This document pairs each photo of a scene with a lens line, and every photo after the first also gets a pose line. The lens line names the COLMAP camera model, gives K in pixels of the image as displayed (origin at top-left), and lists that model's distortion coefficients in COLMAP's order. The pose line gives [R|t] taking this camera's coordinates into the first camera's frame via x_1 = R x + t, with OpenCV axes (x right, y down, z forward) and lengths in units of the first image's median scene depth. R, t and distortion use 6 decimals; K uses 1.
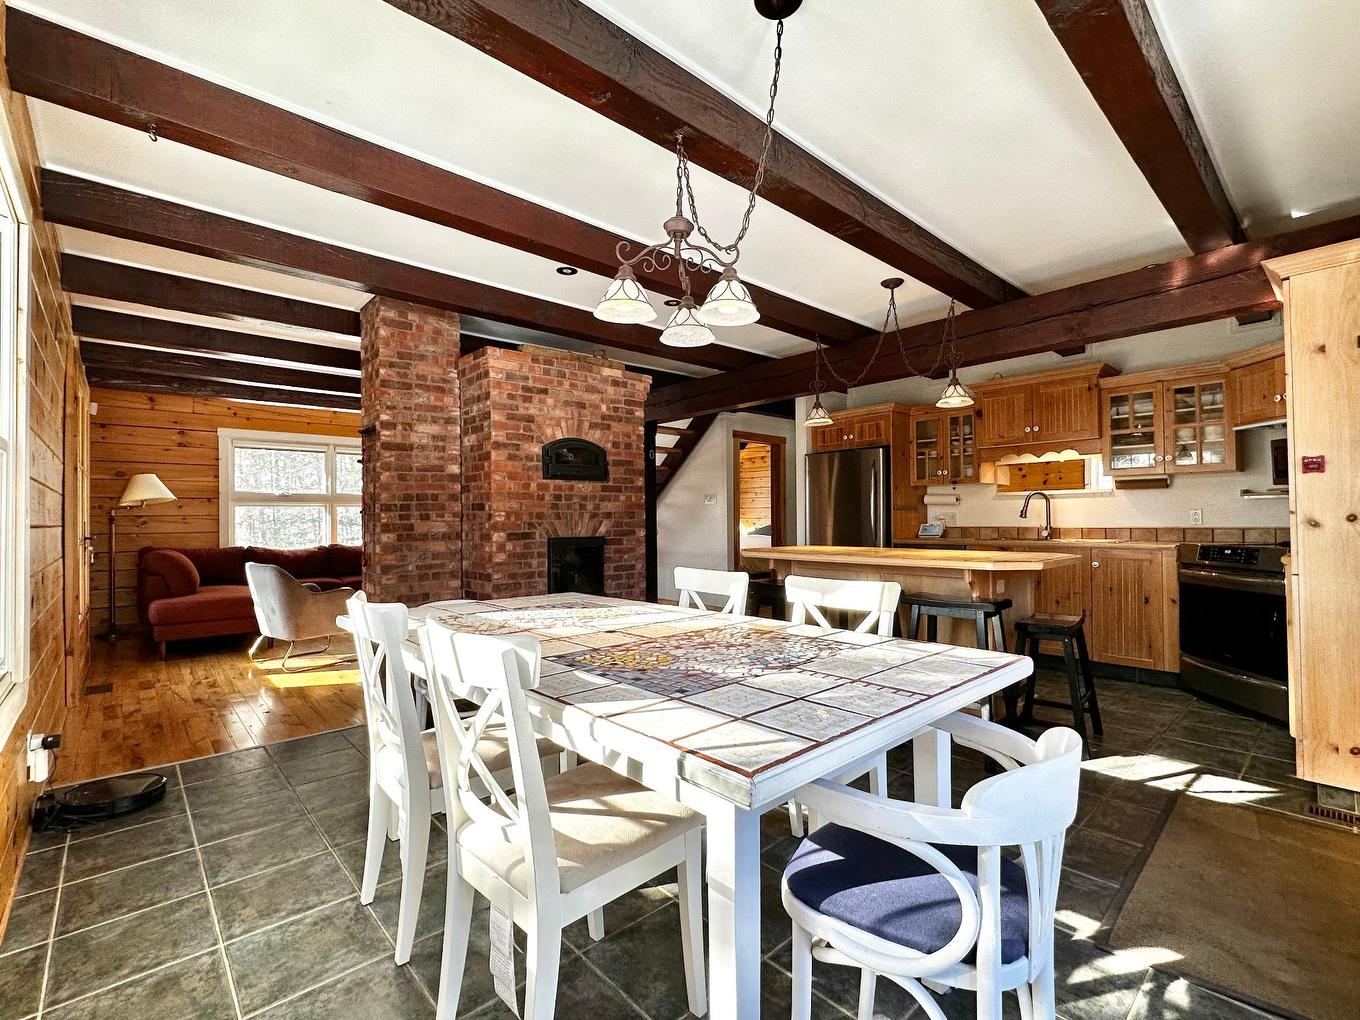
lens RADIAL K [[626.9, 0, 677.7], [0, 626.9, 516.6], [0, 0, 1]] dist [-0.002212, 0.001360]
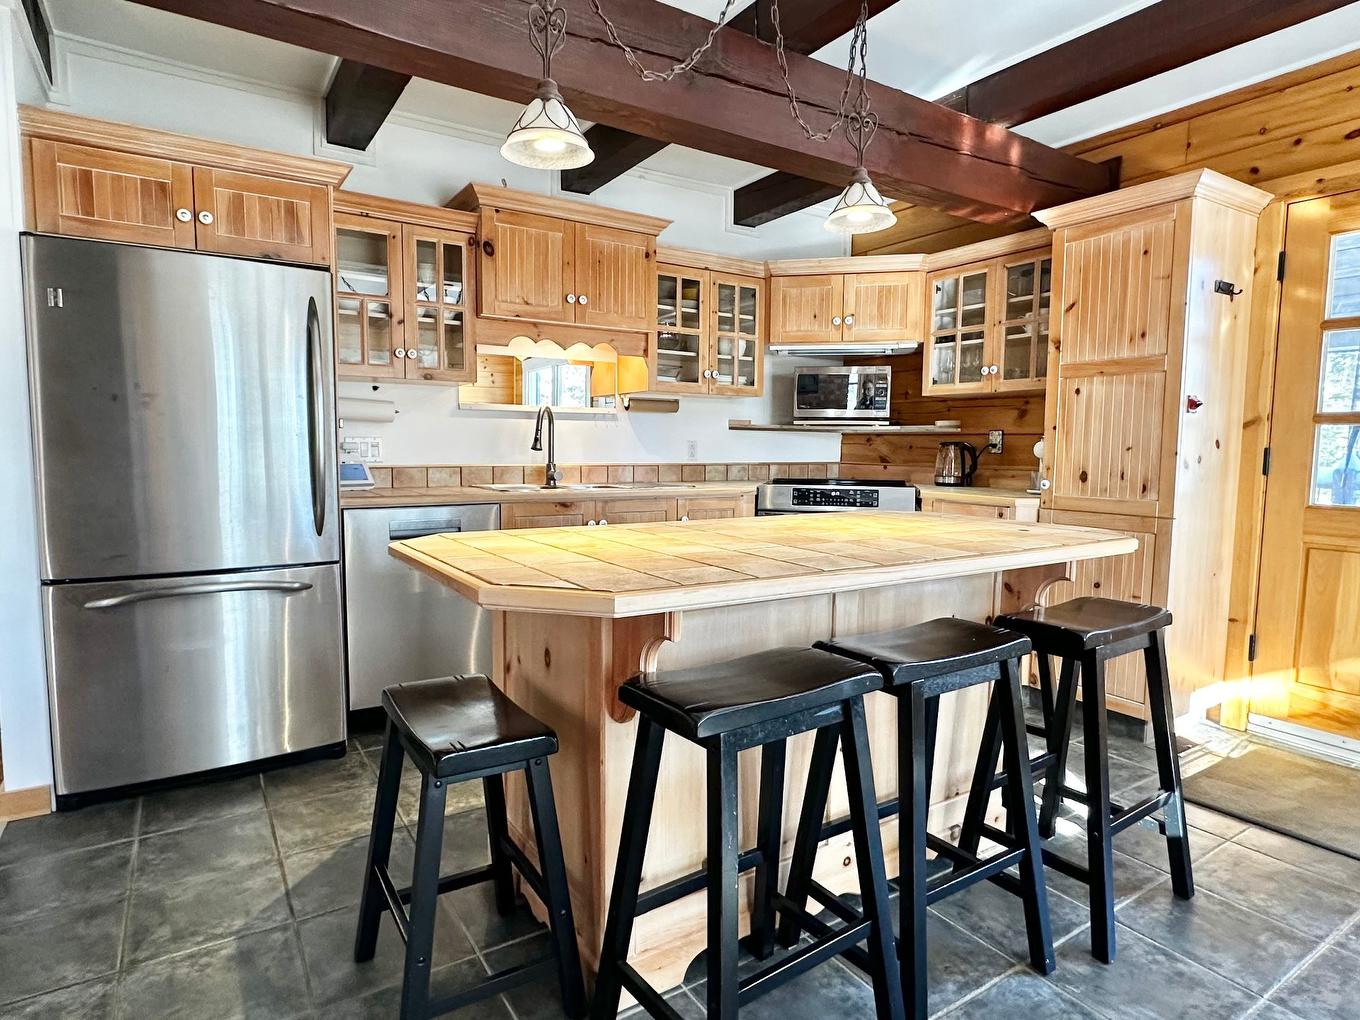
lens RADIAL K [[771.1, 0, 676.2], [0, 771.1, 507.6], [0, 0, 1]] dist [-0.001959, 0.000715]
pose [[0.171876, -0.070048, 0.982625, -0.162258], [-0.019032, 0.997046, 0.074405, -0.001544], [-0.984935, -0.031490, 0.170035, 0.890178]]
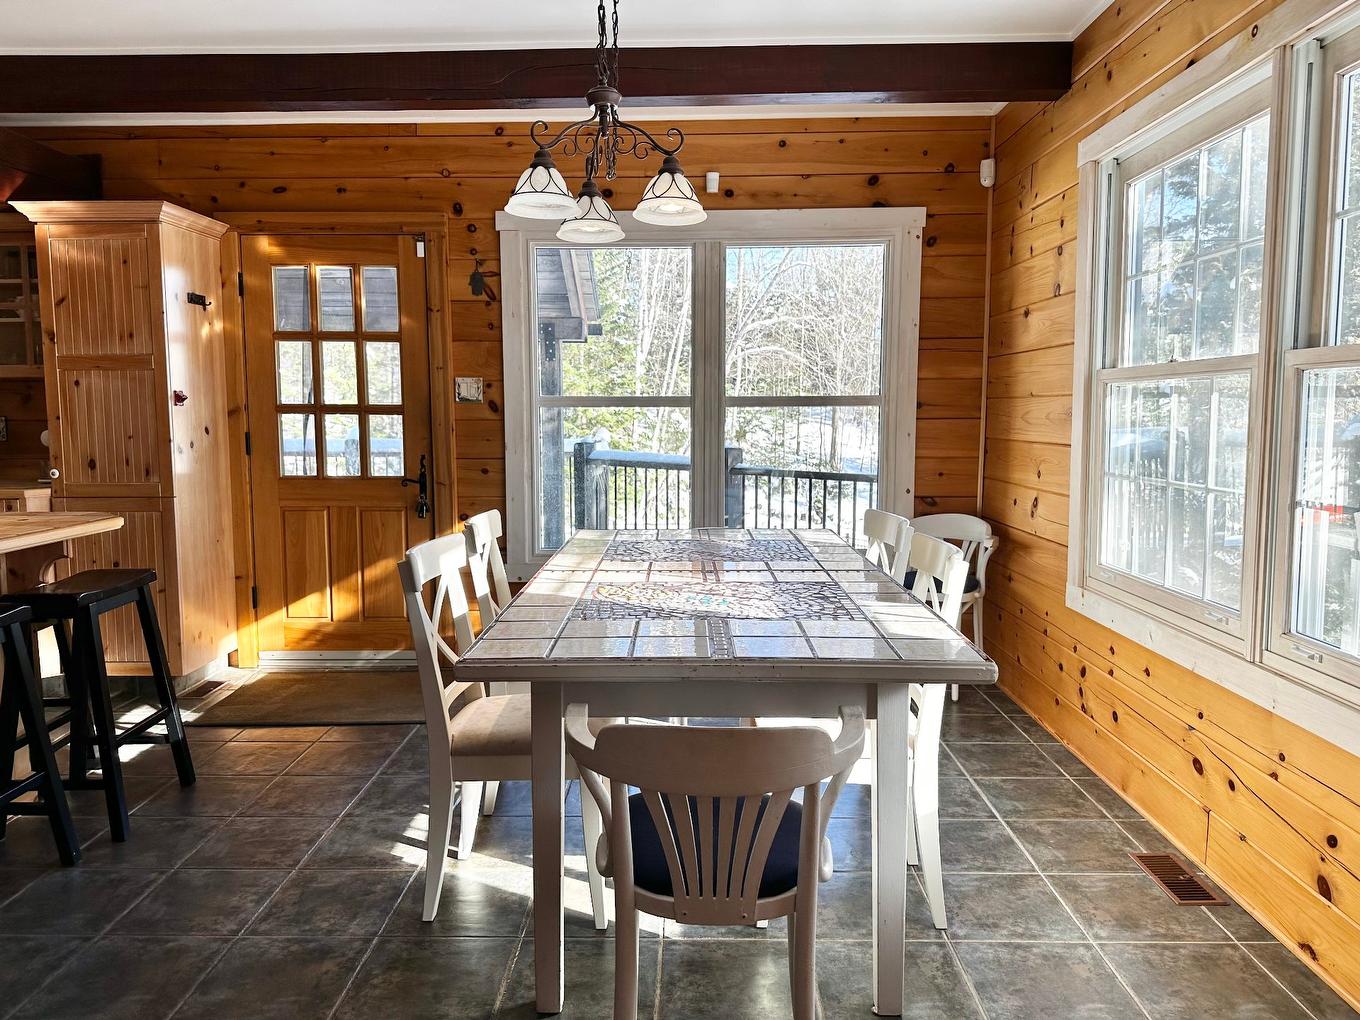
lens RADIAL K [[959.7, 0, 666.9], [0, 959.7, 501.2], [0, 0, 1]] dist [0.044957, -0.045778]
pose [[-0.720313, -0.051494, 0.691735, -0.462874], [0.005361, 0.996798, 0.079787, -0.021336], [-0.693628, 0.061180, -0.717730, 0.933906]]
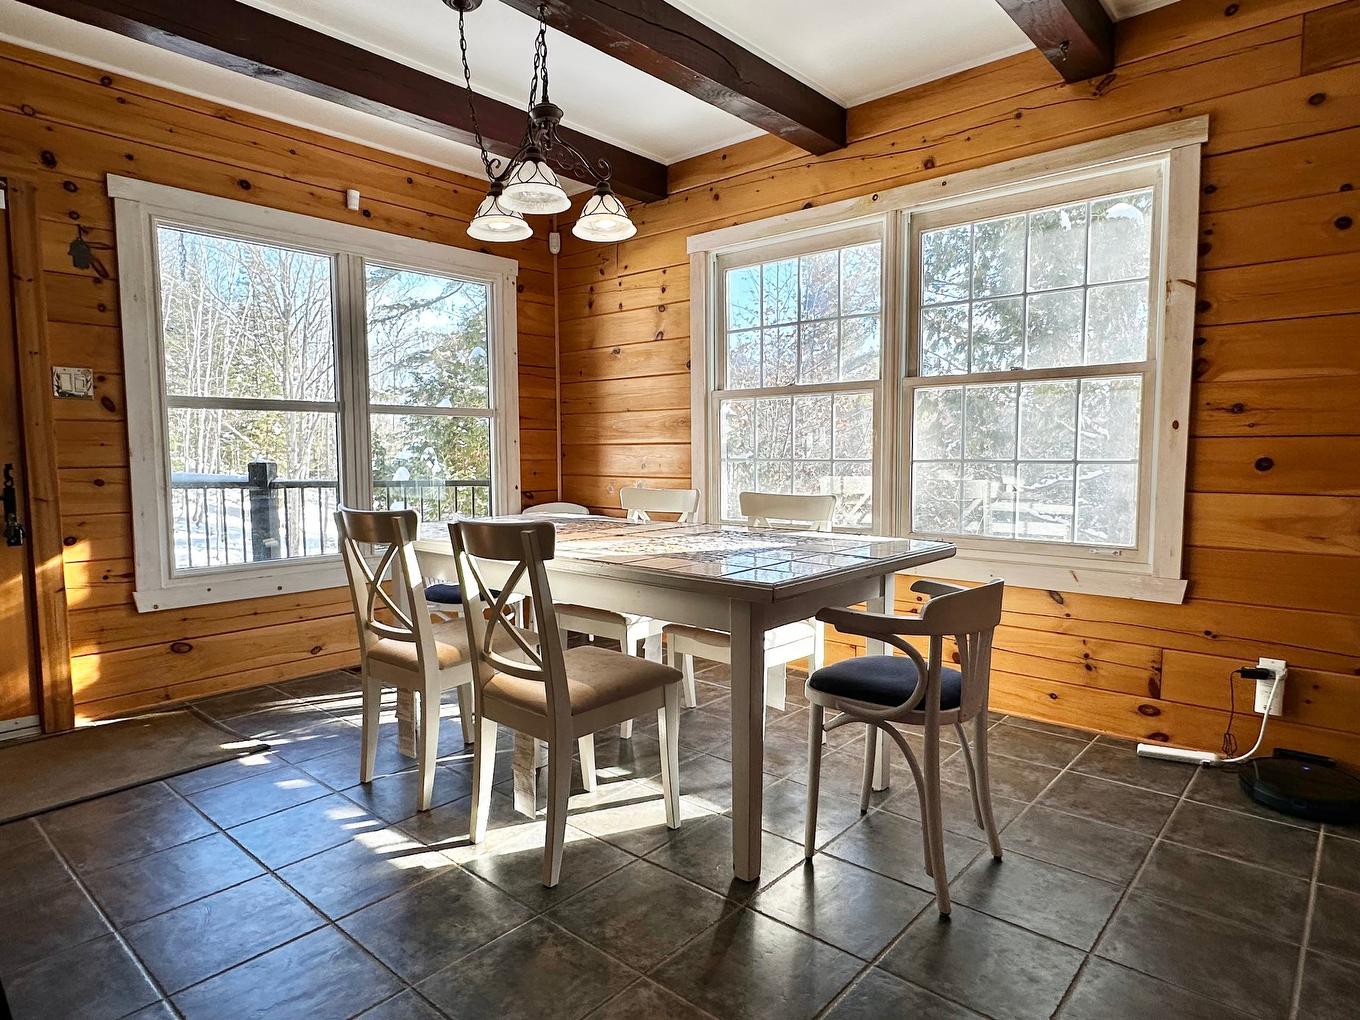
lens RADIAL K [[801.2, 0, 678.6], [0, 801.2, 512.9], [0, 0, 1]] dist [0.005893, -0.009638]
pose [[-0.994469, 0.024503, -0.102128, -0.020661], [0.017277, 0.997323, 0.071048, 0.015059], [0.103596, 0.068891, -0.992231, 1.098368]]
